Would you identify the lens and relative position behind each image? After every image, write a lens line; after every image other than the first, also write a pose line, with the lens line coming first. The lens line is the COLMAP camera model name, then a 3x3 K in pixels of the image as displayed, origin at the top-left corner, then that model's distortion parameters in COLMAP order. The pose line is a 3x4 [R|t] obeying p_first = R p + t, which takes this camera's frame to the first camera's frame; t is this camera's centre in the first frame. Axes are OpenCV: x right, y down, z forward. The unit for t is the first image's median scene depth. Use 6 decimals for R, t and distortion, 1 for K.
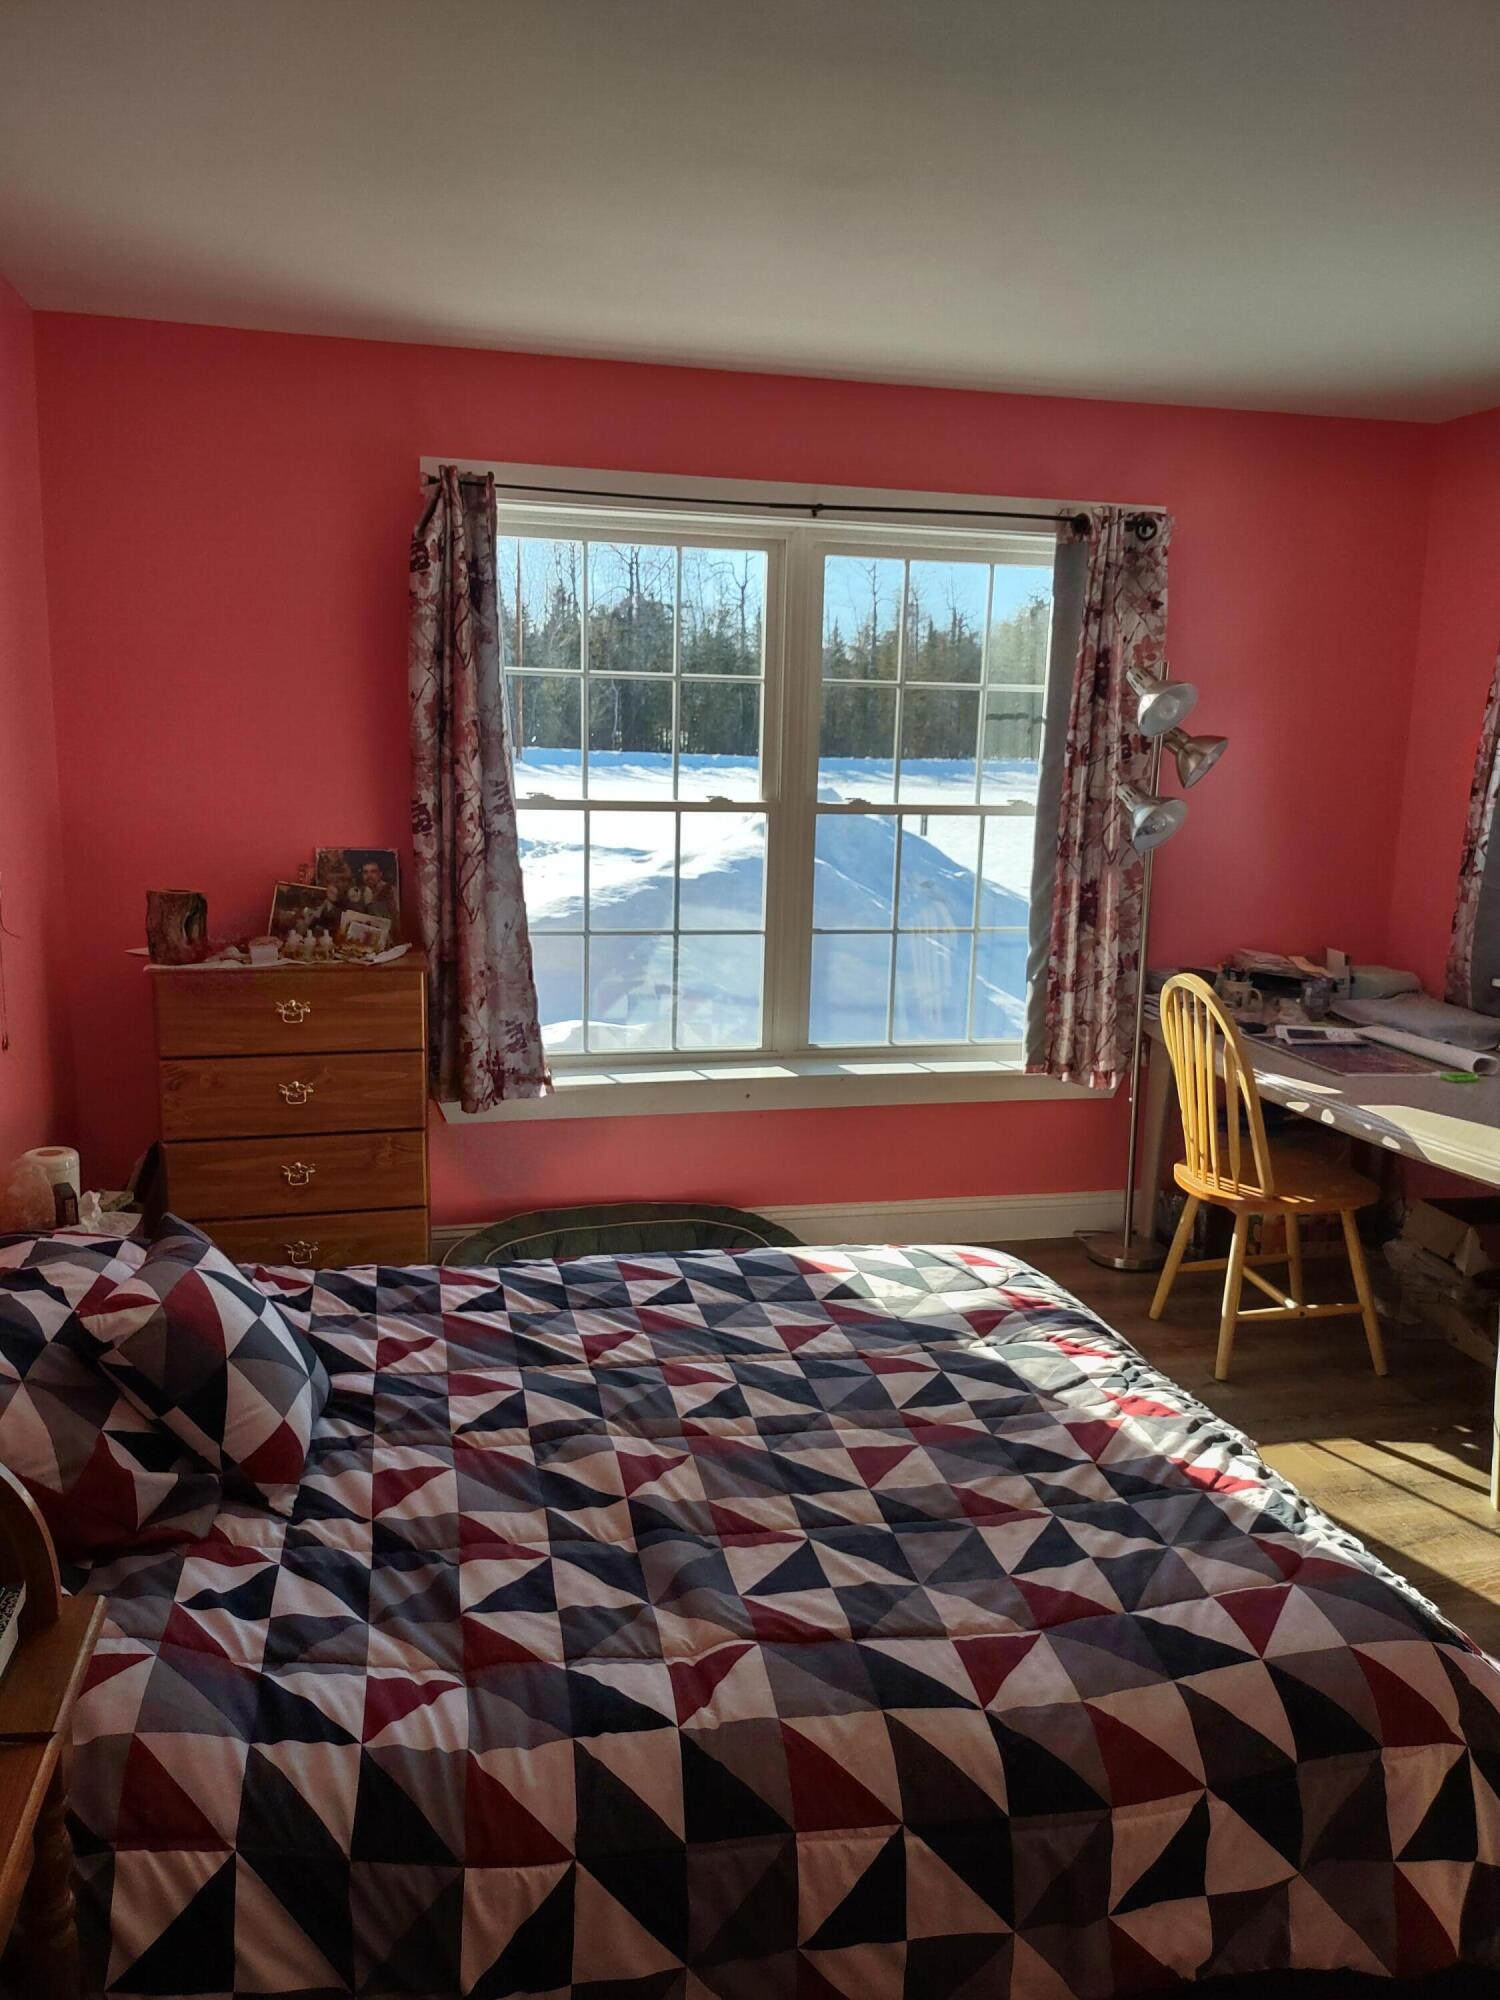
lens RADIAL K [[1376.8, 0, 750.0], [0, 1376.8, 1000.0], [0, 0, 1]] dist [-0.001983, -0.000367]
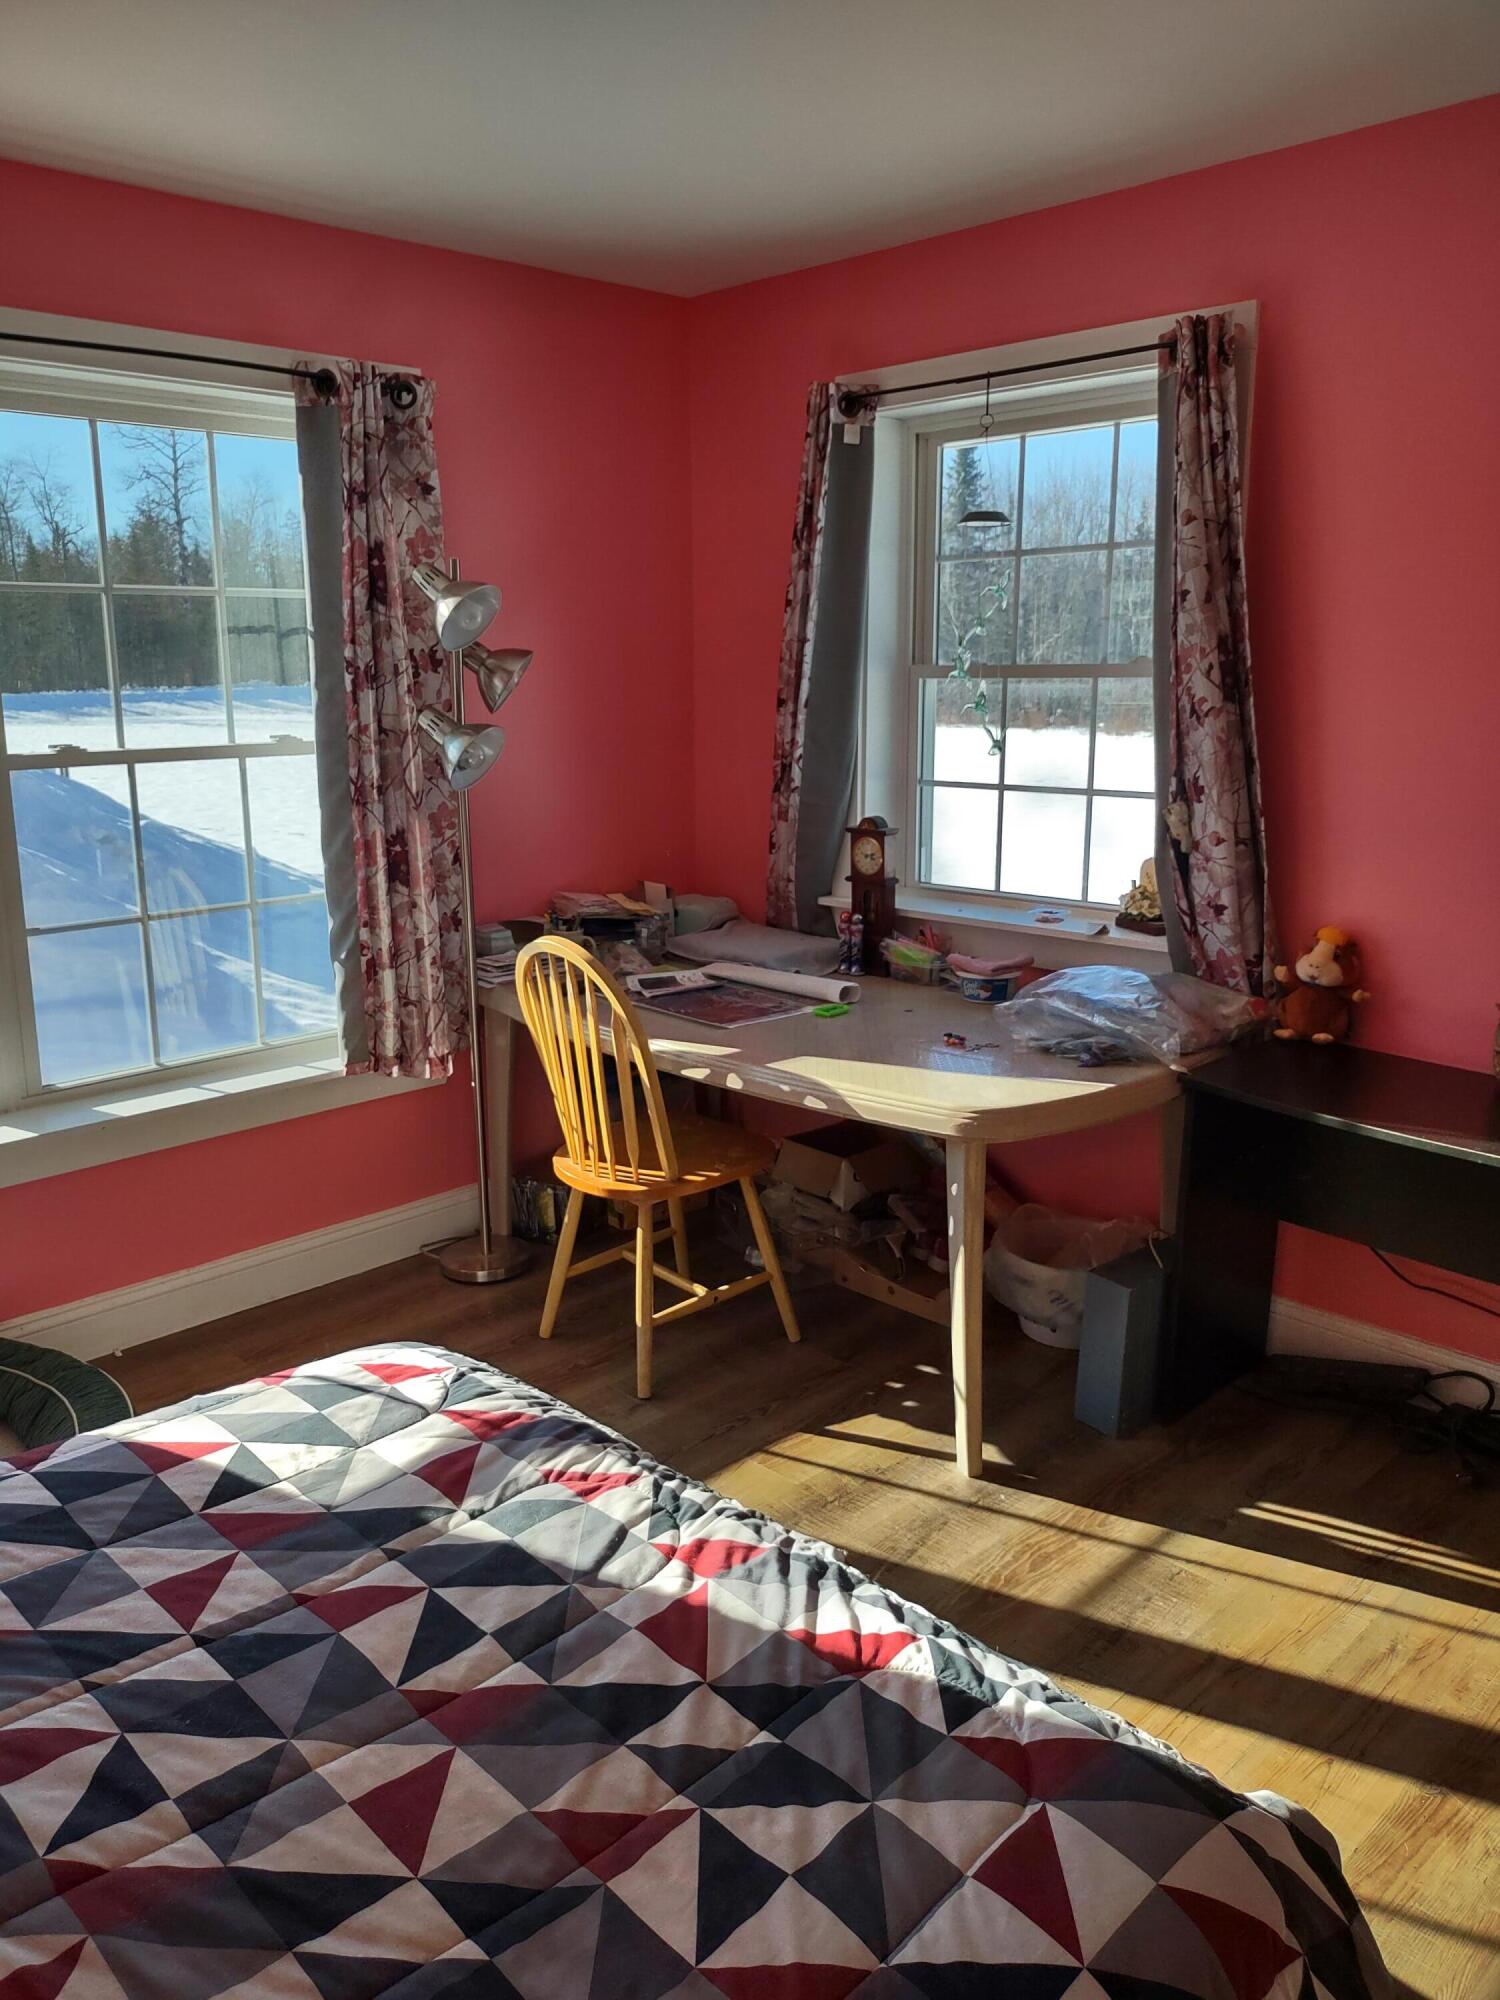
lens RADIAL K [[1471.8, 0, 748.8], [0, 1471.8, 993.2], [0, 0, 1]] dist [0.047823, -0.083598]
pose [[0.855585, -0.139092, 0.498627, -0.026633], [0.122309, 0.990271, 0.066369, -0.026822], [-0.503007, 0.004202, 0.864272, 0.155831]]
